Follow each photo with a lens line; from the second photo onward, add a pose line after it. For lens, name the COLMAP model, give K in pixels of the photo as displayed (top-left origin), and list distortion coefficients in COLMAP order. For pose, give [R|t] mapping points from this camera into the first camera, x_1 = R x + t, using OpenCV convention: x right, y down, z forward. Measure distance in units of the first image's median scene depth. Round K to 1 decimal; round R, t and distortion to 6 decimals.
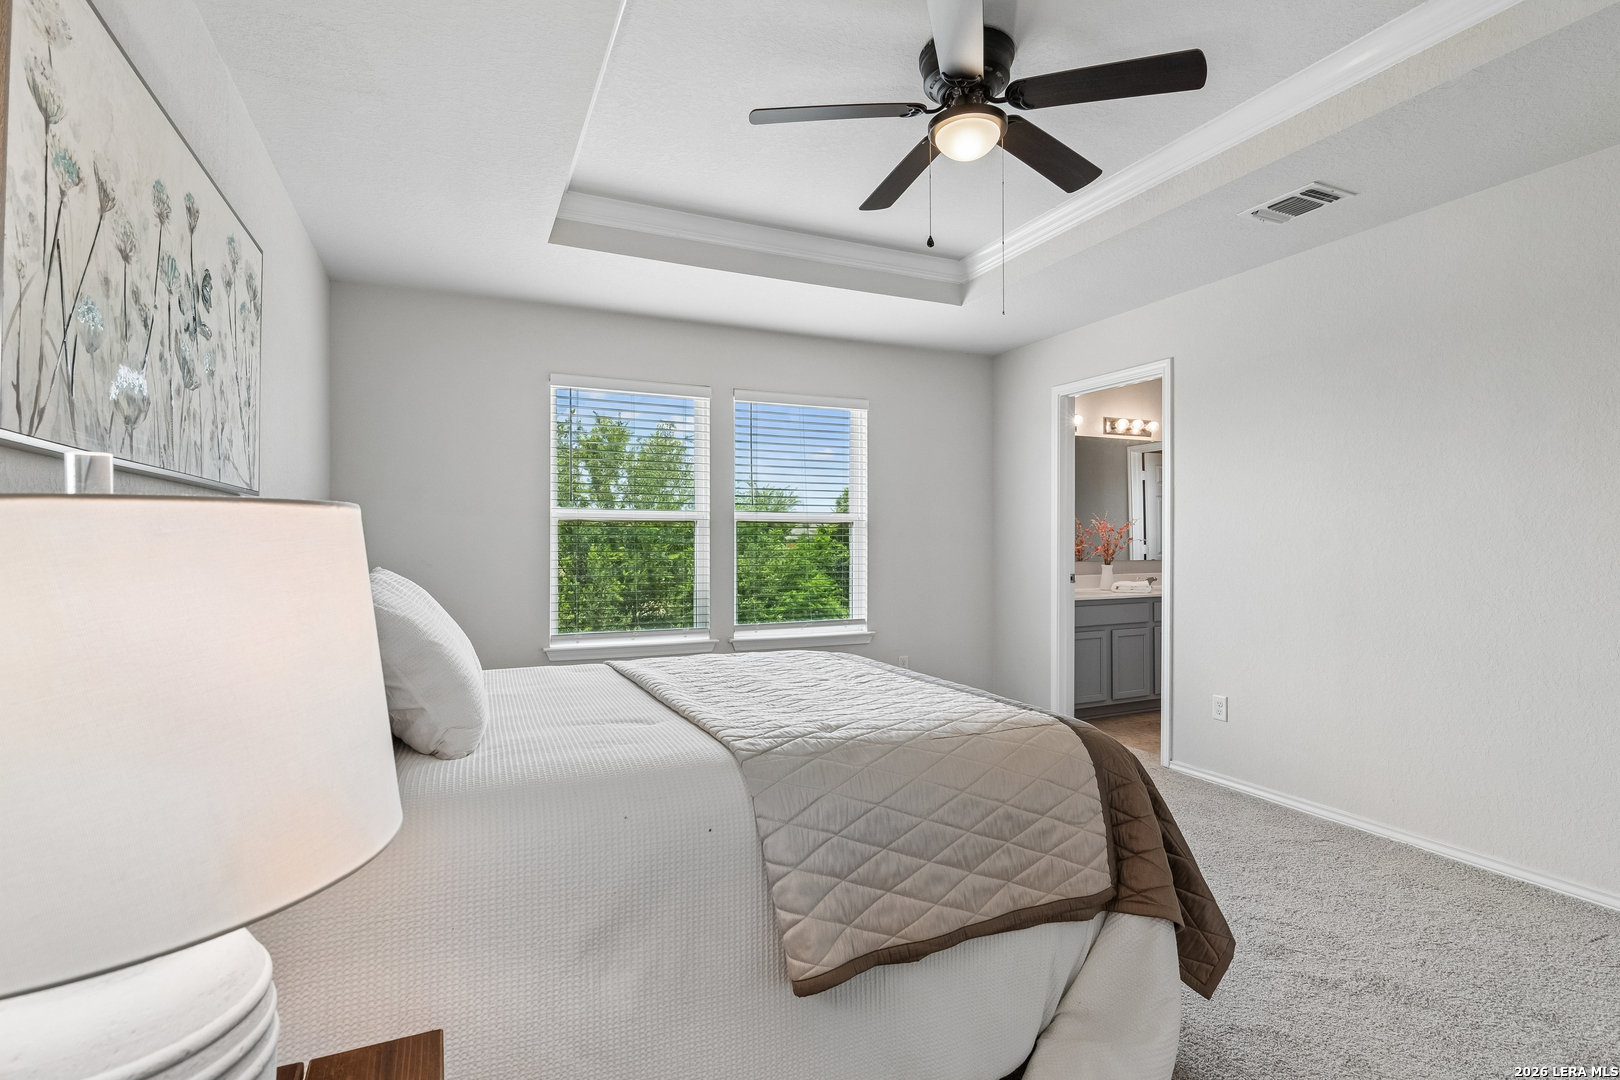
lens RADIAL K [[780.6, 0, 814.3], [0, 780.6, 537.1], [0, 0, 1]] dist [-0.018686, -0.001085]
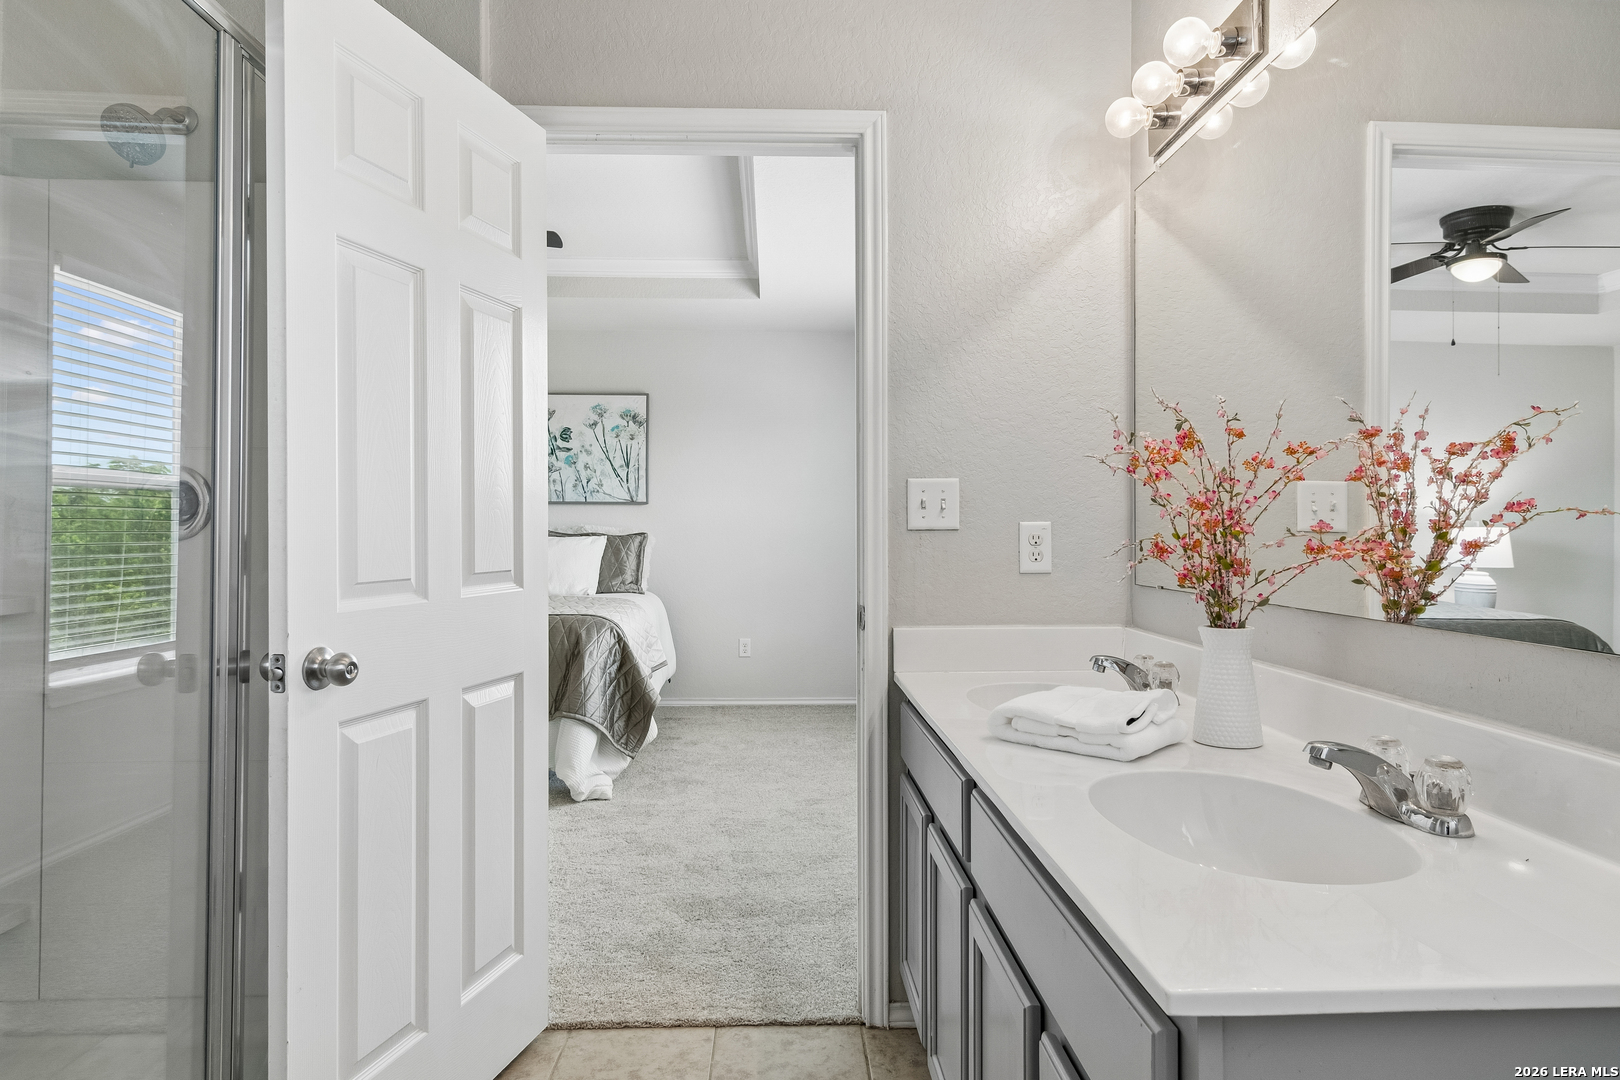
lens RADIAL K [[976.2, 0, 817.2], [0, 976.2, 527.1], [0, 0, 1]] dist [0.004867, 0.000157]
pose [[-0.374326, 0.003076, -0.927292, 2.115319], [0.002858, 0.999994, 0.002163, 0.012212], [0.927293, -0.001840, -0.374333, 3.088383]]
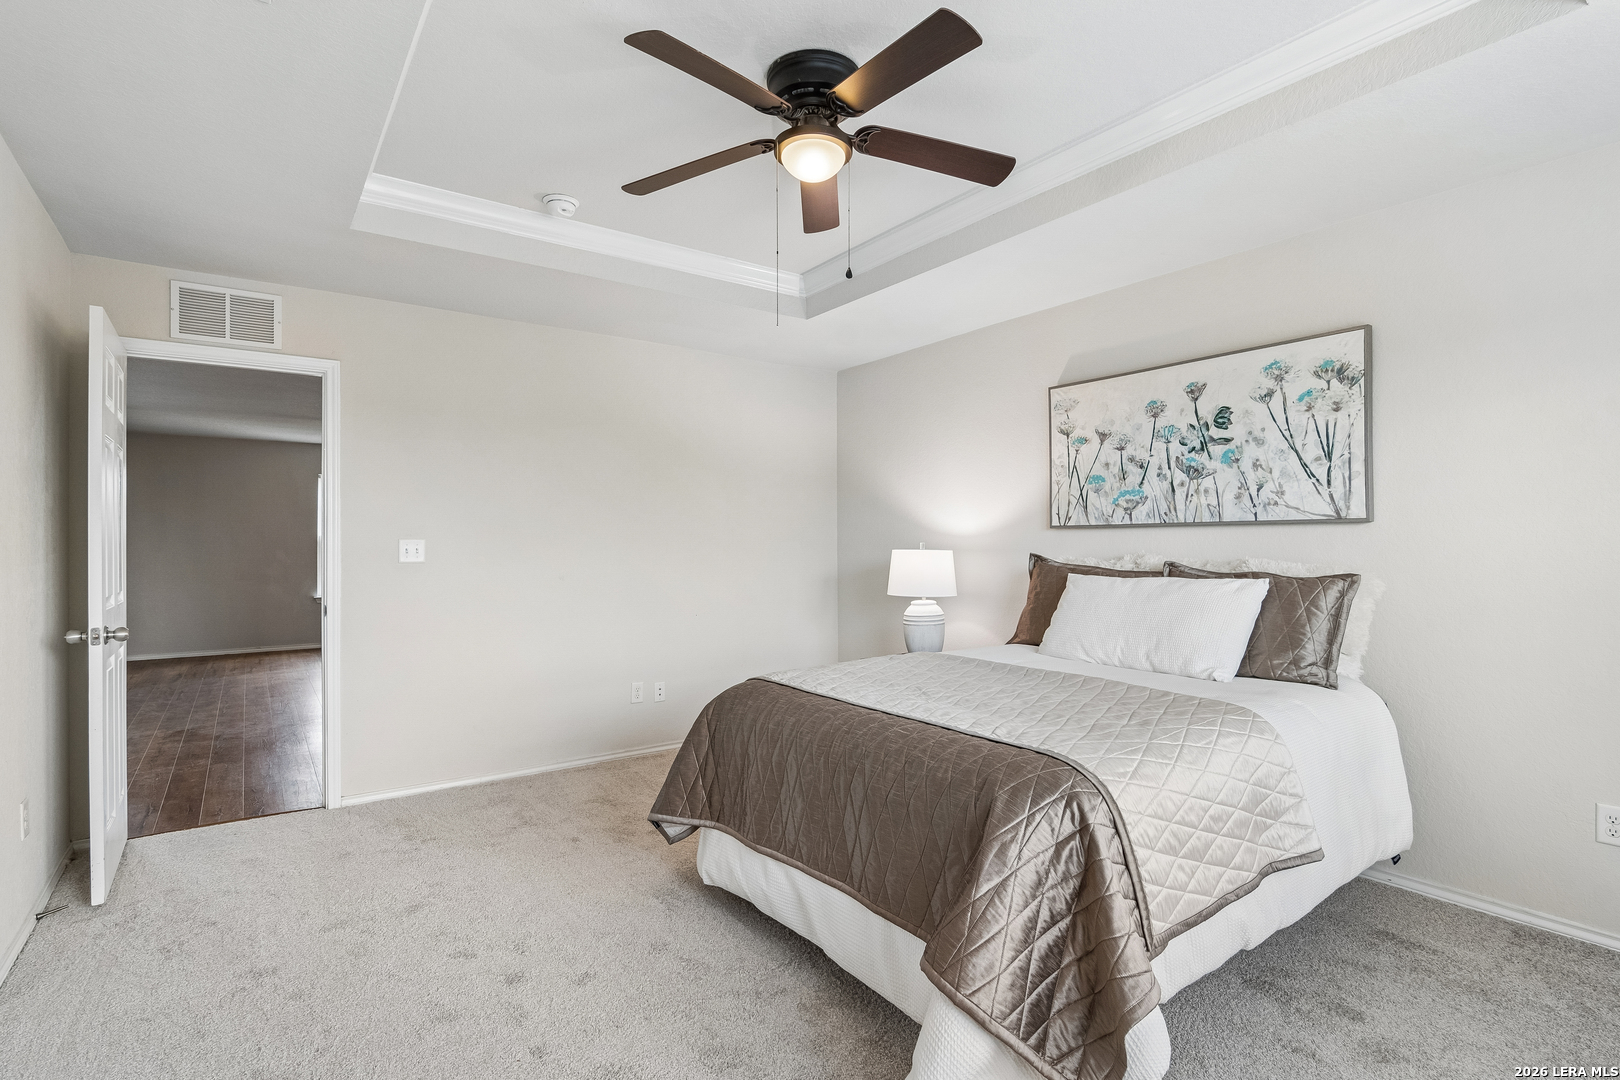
lens RADIAL K [[780.6, 0, 808.2], [0, 780.6, 541.3], [0, 0, 1]] dist [-0.018686, -0.001085]
pose [[-0.980898, 0.006143, -0.194425, 0.513420], [0.007737, 0.999942, -0.007444, -0.022613], [0.194368, -0.008806, -0.980889, 2.519596]]
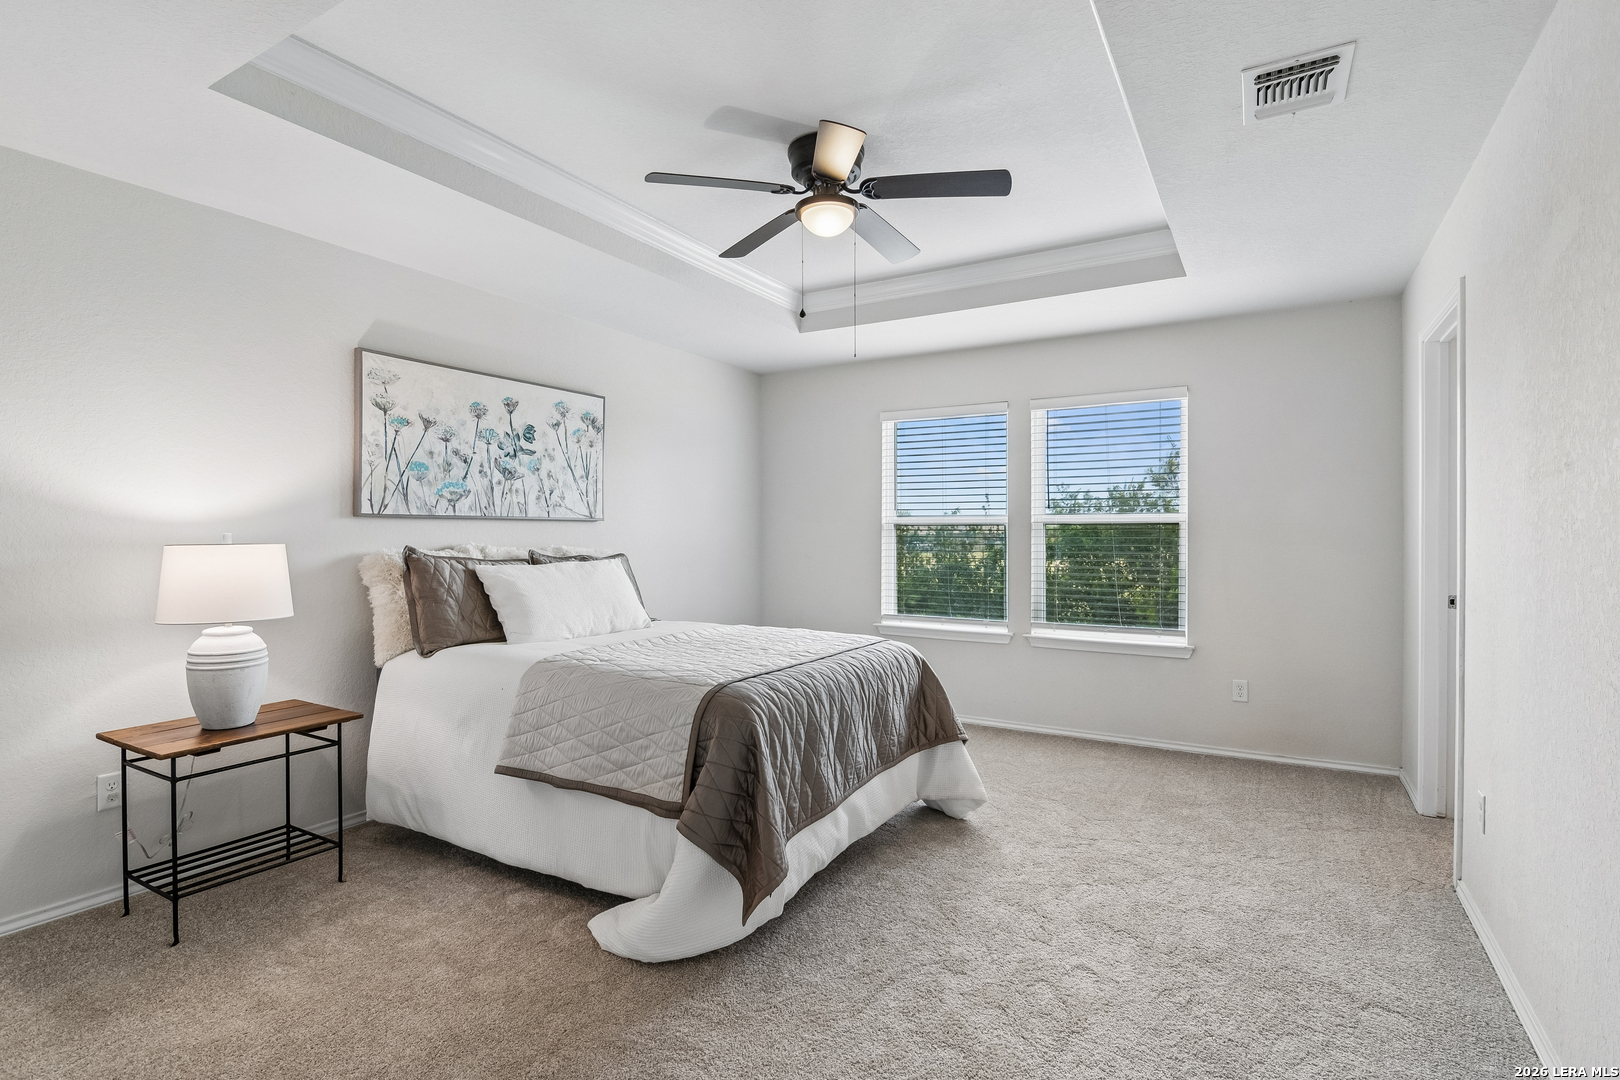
lens RADIAL K [[780.6, 0, 815.2], [0, 780.6, 532.4], [0, 0, 1]] dist [-0.018686, -0.001085]
pose [[0.573976, 0.000766, -0.818872, 1.511653], [0.003606, 0.999988, 0.003463, -0.035058], [0.818864, -0.004941, 0.573966, 0.361888]]
